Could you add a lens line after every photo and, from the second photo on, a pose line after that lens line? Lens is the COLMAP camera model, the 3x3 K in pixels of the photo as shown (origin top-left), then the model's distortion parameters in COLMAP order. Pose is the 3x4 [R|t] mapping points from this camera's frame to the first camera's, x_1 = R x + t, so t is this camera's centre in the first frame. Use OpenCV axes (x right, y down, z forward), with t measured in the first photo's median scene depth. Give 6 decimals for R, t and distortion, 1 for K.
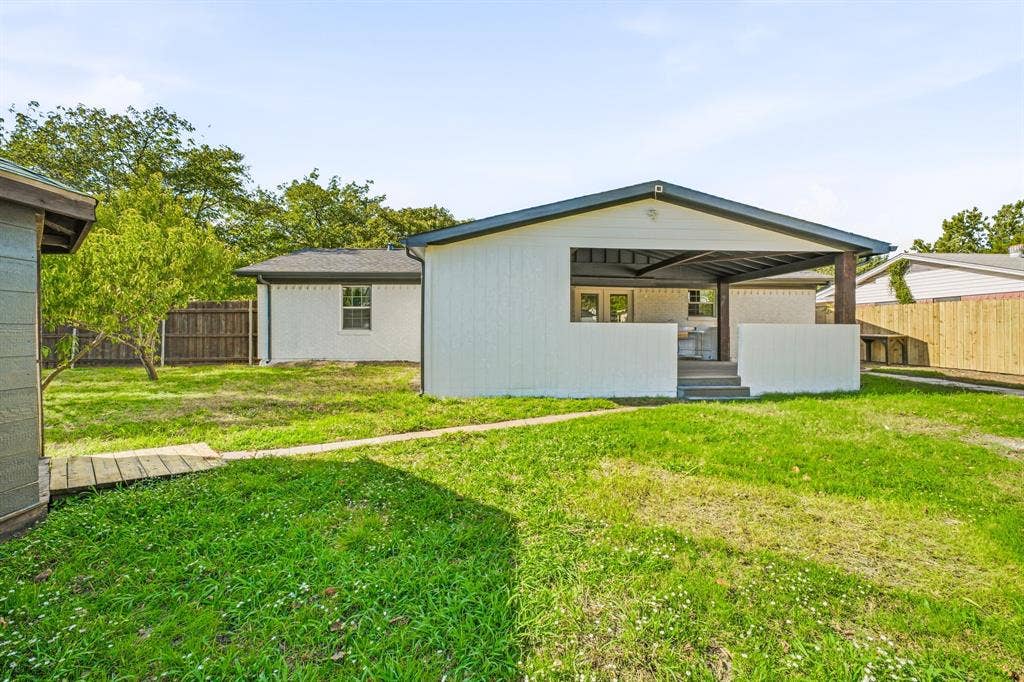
lens RADIAL K [[418.9, 0, 523.3], [0, 418.9, 334.8], [0, 0, 1]] dist [0.000813, 0.000211]
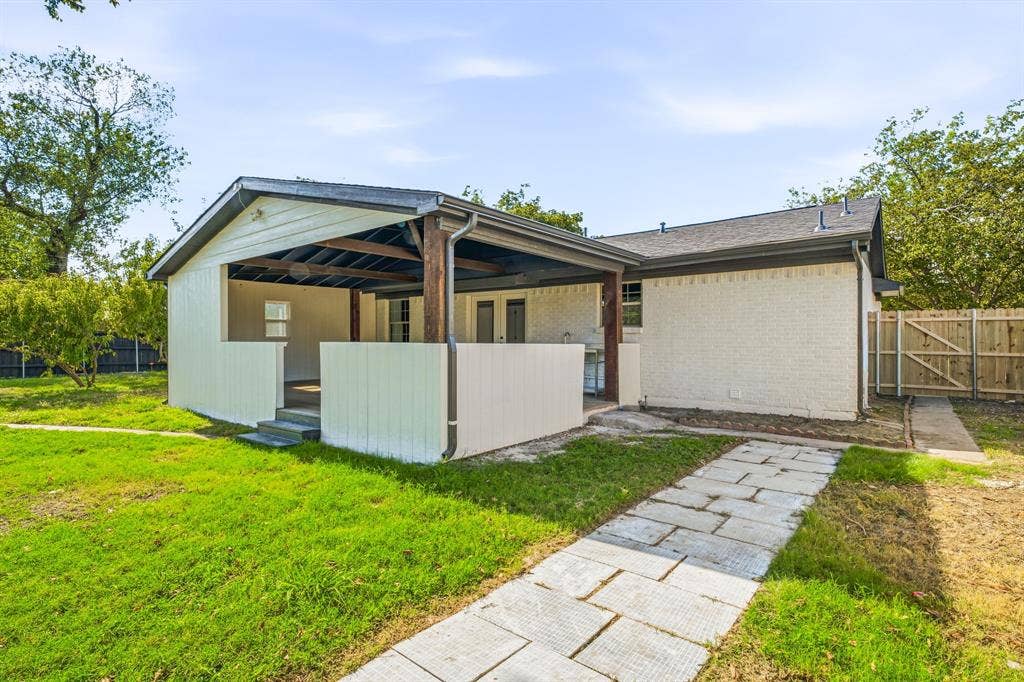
lens RADIAL K [[510.3, 0, 512.0], [0, 510.3, 341.0], [0, 0, 1]] dist [-0.000016, 0.000018]
pose [[0.699700, 0.004469, -0.714423, 0.848892], [-0.017483, 0.999788, -0.010869, -0.015532], [0.714223, 0.020095, 0.699630, 0.389949]]
